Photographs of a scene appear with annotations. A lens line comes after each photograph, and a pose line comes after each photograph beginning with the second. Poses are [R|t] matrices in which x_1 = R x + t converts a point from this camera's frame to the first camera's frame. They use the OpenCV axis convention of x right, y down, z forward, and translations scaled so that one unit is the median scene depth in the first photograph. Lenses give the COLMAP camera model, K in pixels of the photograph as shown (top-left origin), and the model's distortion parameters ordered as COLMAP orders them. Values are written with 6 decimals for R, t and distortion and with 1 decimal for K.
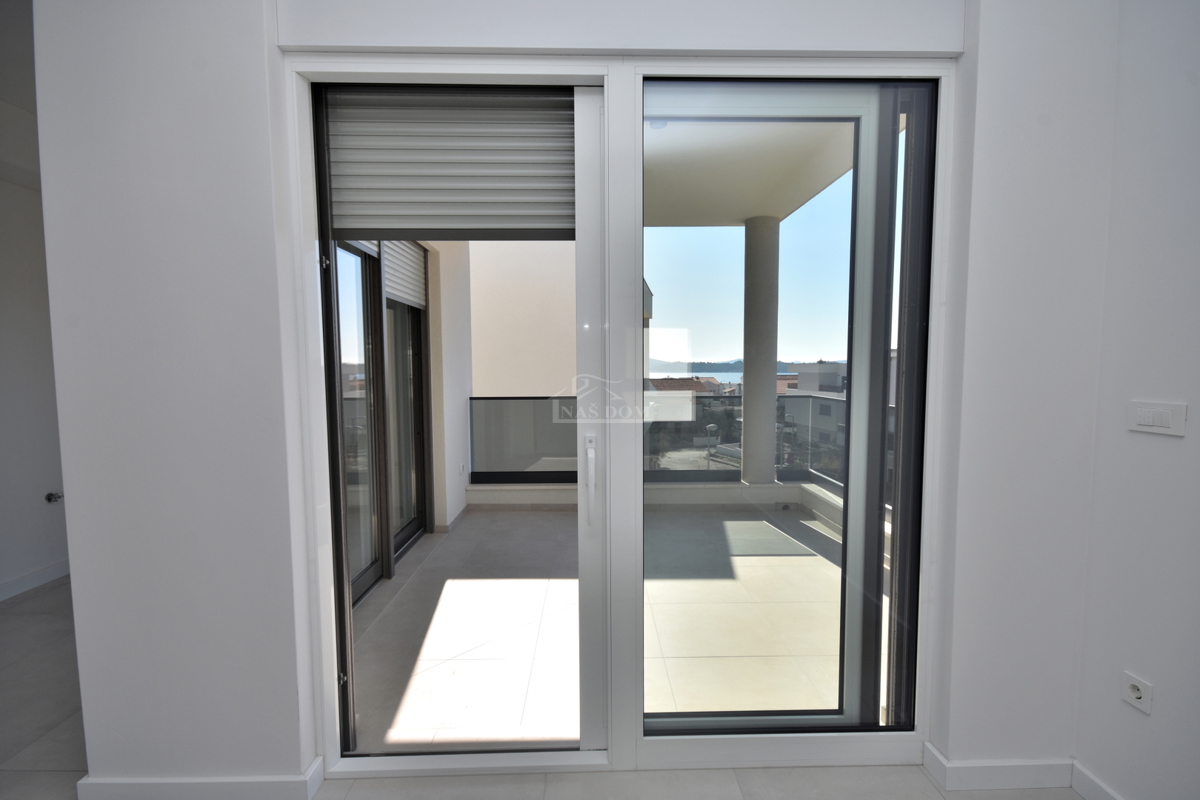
lens RADIAL K [[579.3, 0, 600.6], [0, 579.3, 402.0], [0, 0, 1]] dist [-0.001055, 0.000038]
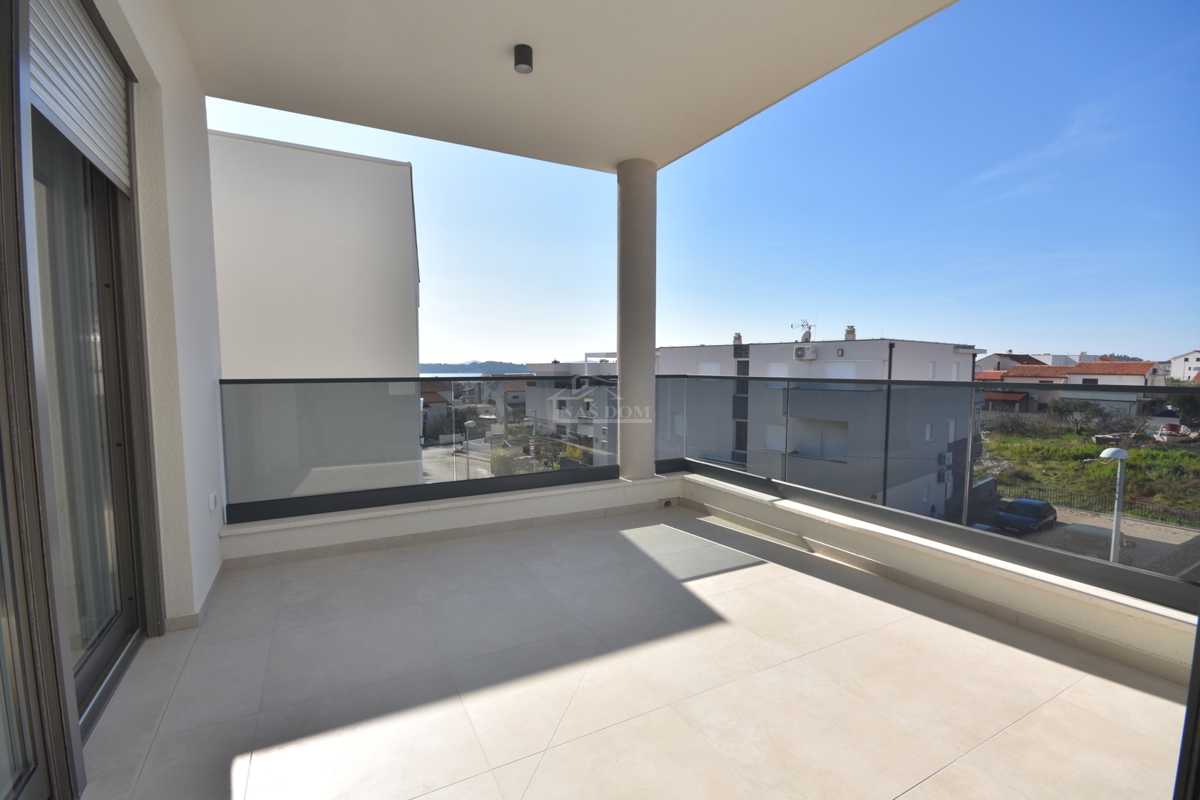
lens RADIAL K [[521.1, 0, 599.6], [0, 521.1, 408.8], [0, 0, 1]] dist [-0.021850, -0.001650]
pose [[0.883682, -0.032864, 0.466932, -0.131877], [0.026532, 0.999445, 0.020132, 0.021449], [-0.467334, -0.005401, 0.884064, 0.360282]]
